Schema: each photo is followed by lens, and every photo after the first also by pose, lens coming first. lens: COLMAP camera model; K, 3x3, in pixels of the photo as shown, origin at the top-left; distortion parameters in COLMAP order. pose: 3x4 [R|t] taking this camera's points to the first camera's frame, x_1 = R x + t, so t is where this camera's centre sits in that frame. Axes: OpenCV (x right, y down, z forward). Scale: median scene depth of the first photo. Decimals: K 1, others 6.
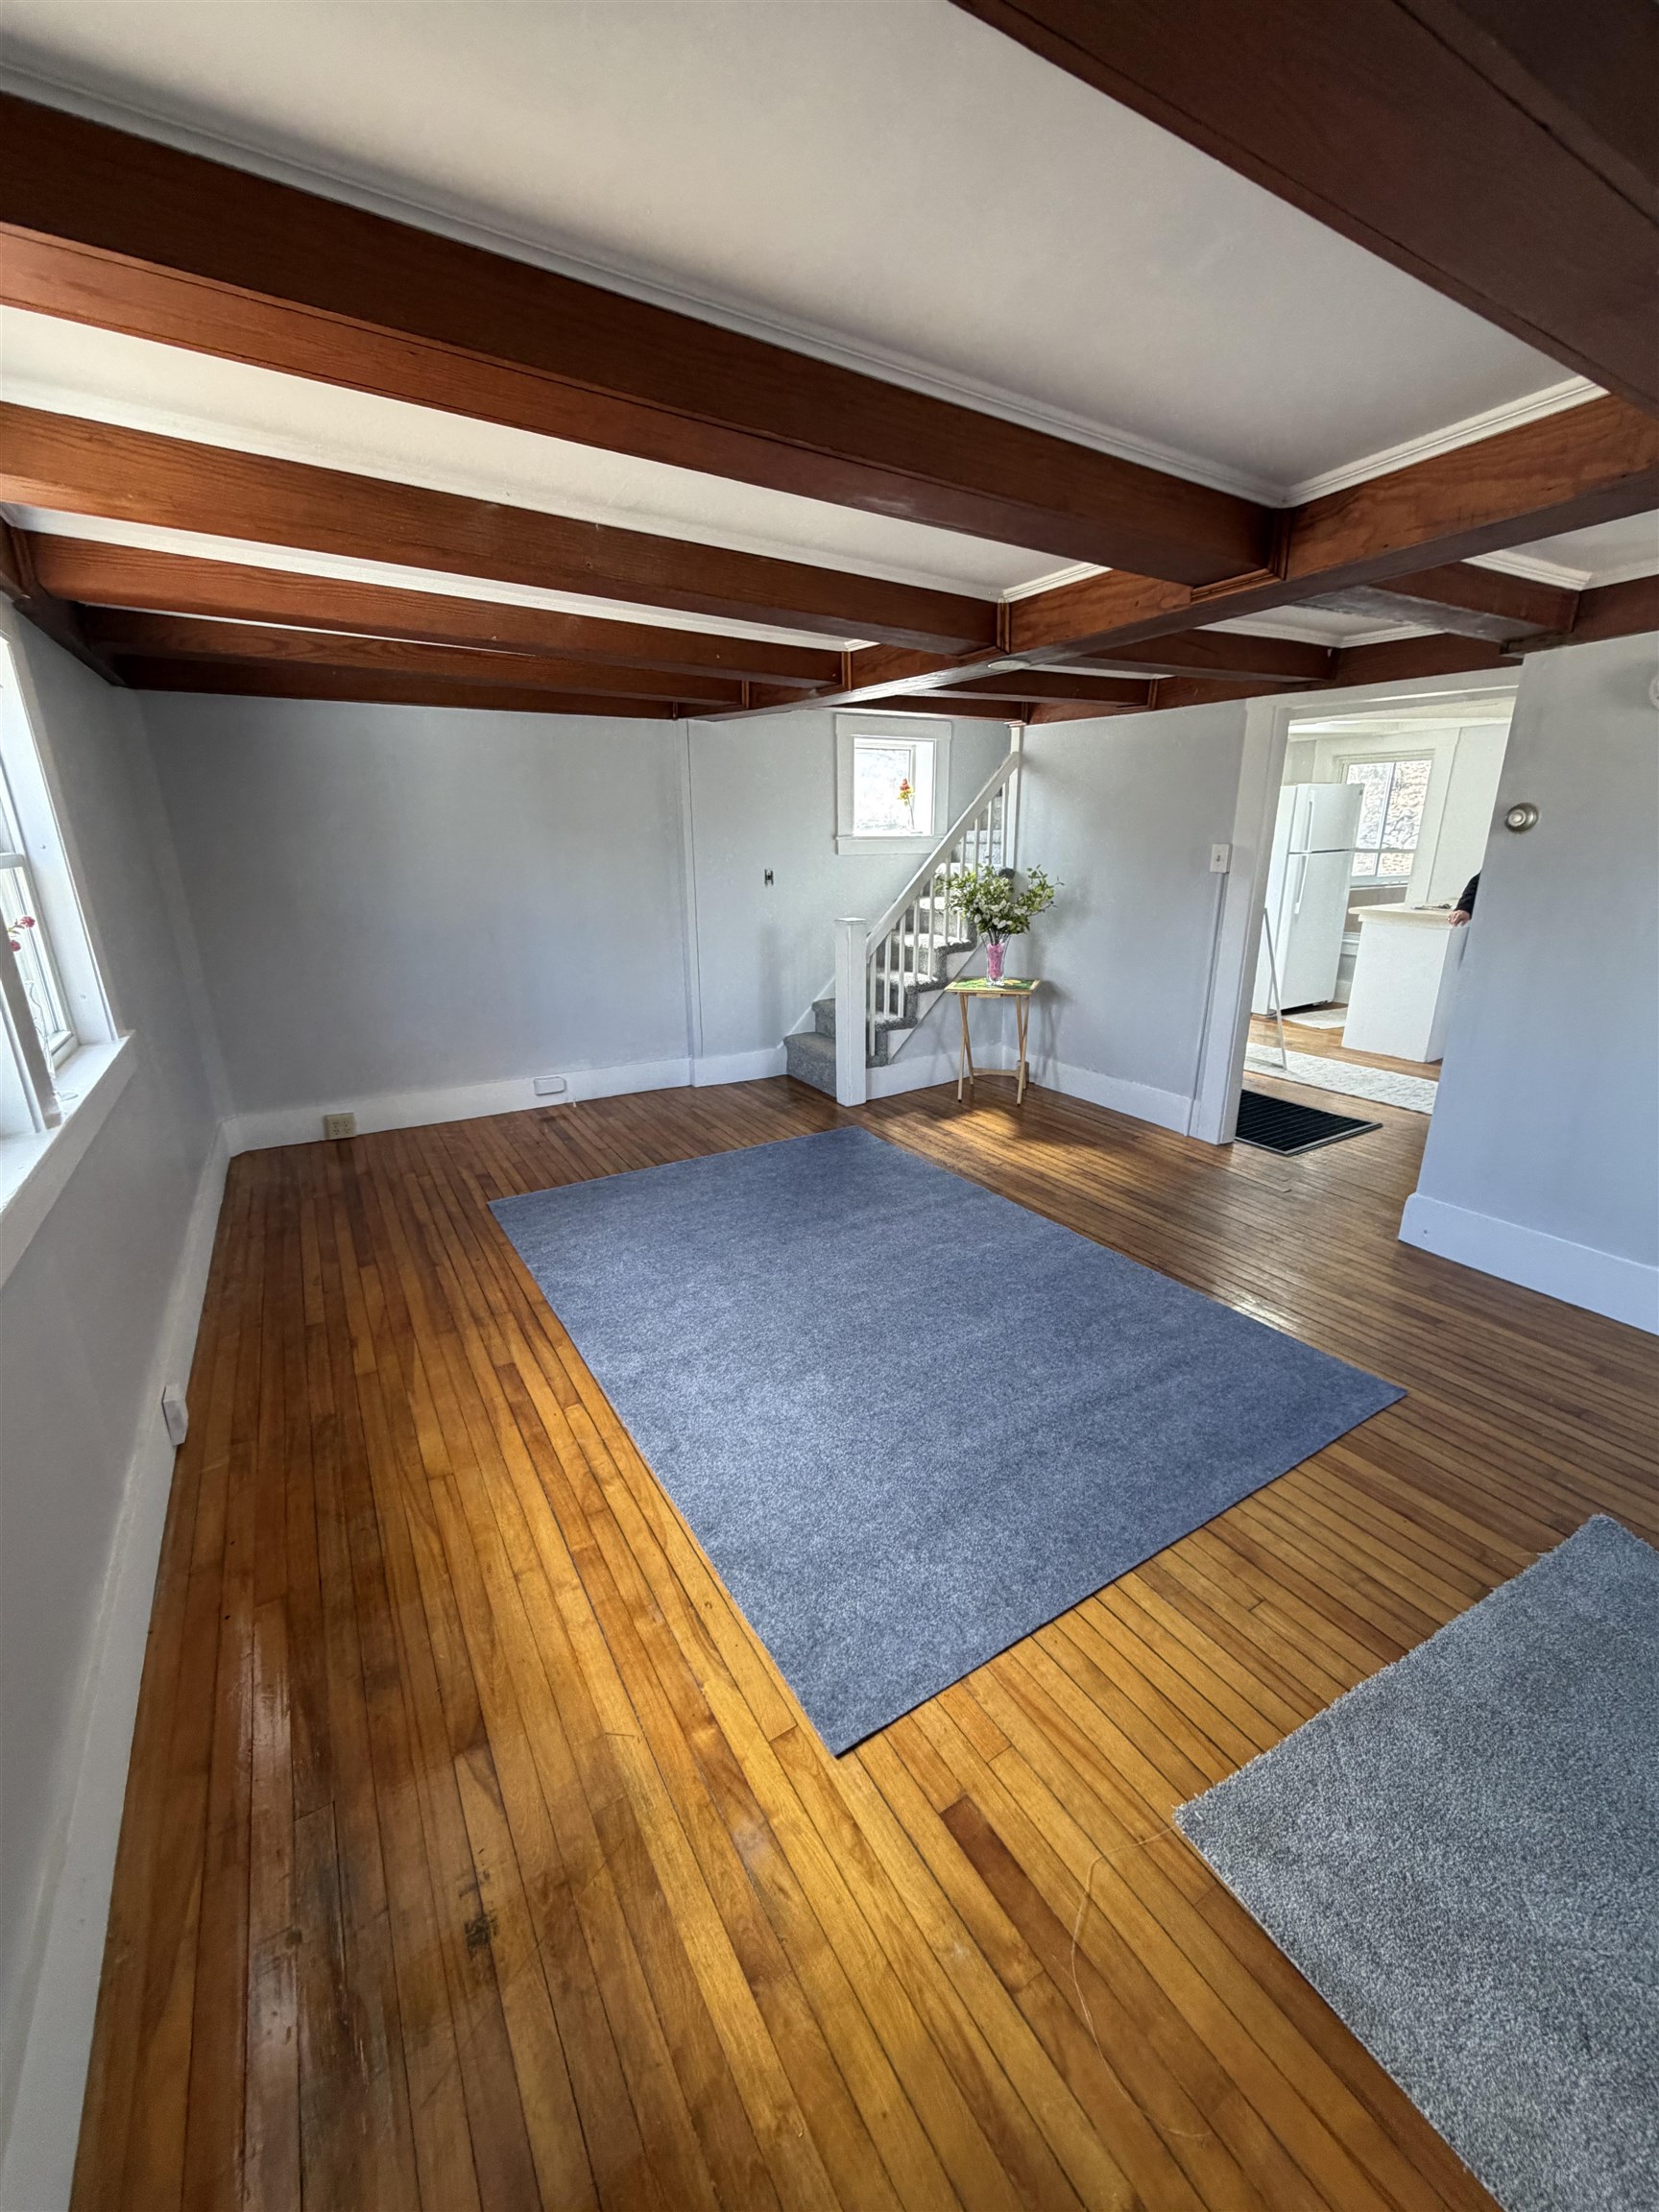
lens RADIAL K [[876.2, 0, 833.7], [0, 876.2, 1100.0], [0, 0, 1]] dist [-0.000390, -0.000418]
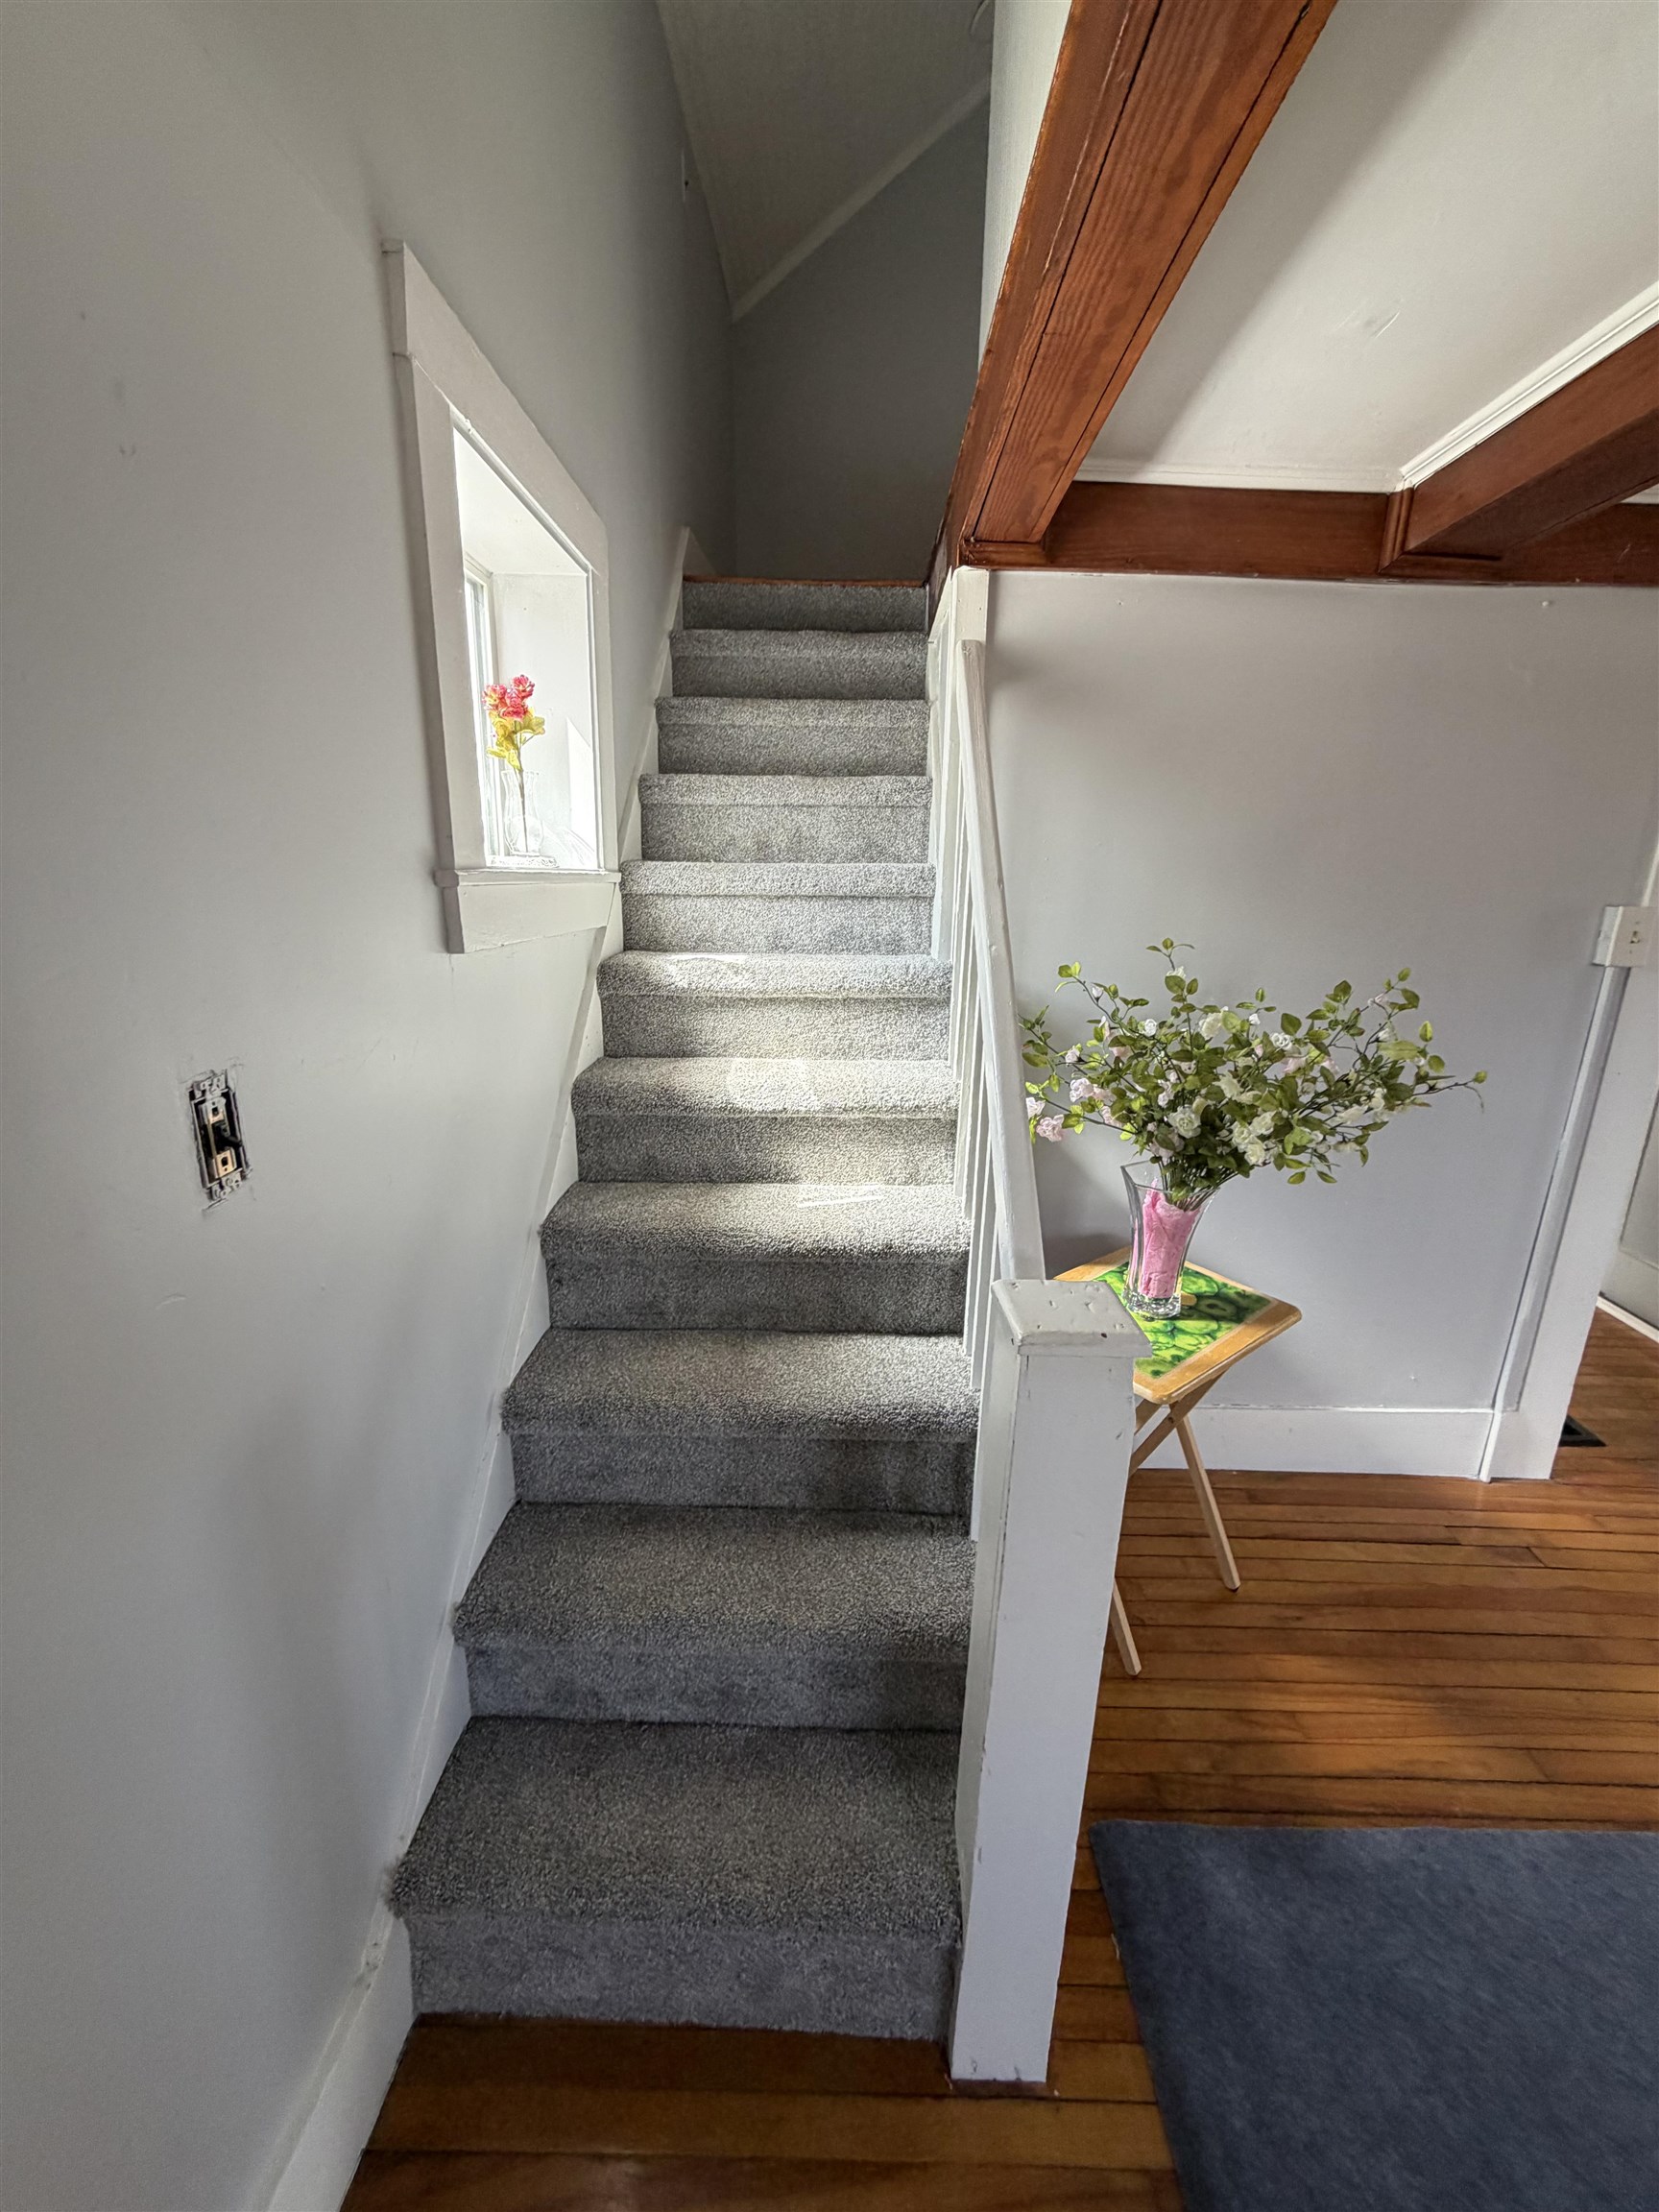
lens RADIAL K [[876.2, 0, 829.6], [0, 876.2, 1096.8], [0, 0, 1]] dist [-0.000390, -0.000418]
pose [[0.535057, -0.189495, 0.823290, -0.181777], [0.233419, 0.969744, 0.071505, -0.323485], [-0.811930, 0.153912, 0.563100, 1.089954]]
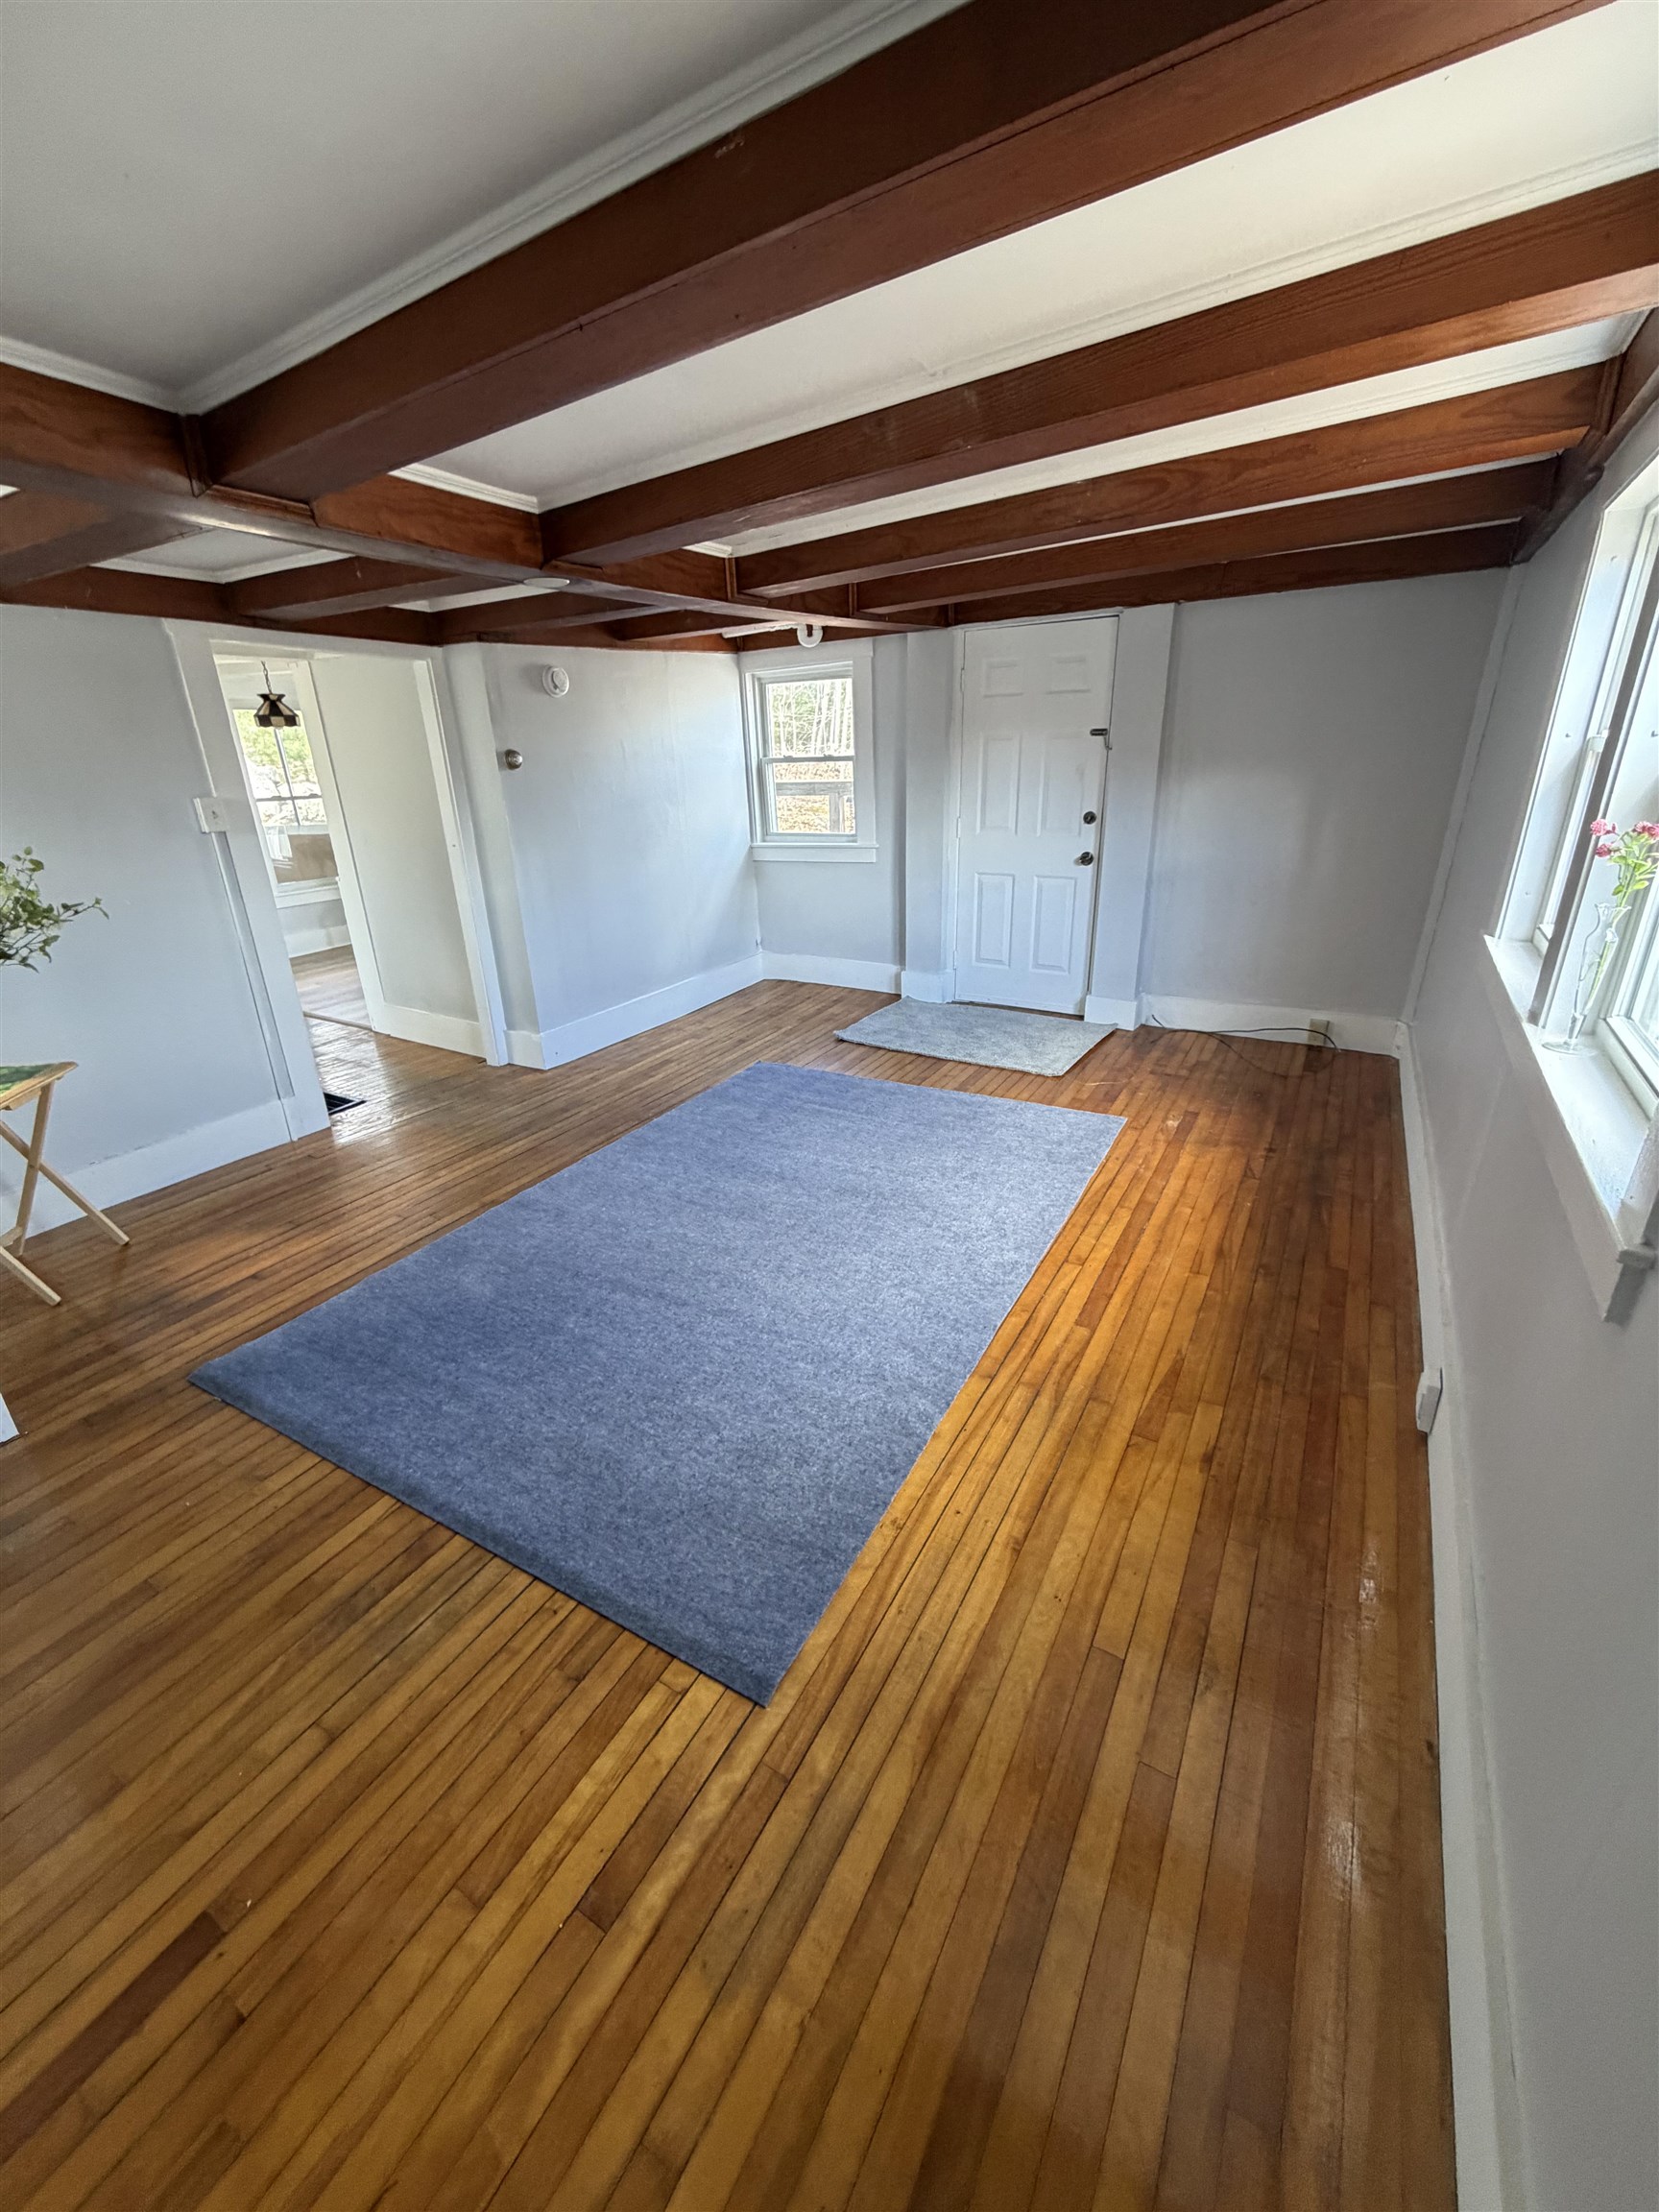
lens RADIAL K [[876.2, 0, 834.7], [0, 876.2, 1094.2], [0, 0, 1]] dist [-0.000390, -0.000418]
pose [[-0.473542, -0.296822, 0.829250, -0.604906], [0.301282, 0.830120, 0.469180, -0.266119], [-0.827640, 0.472014, -0.303669, 0.883928]]
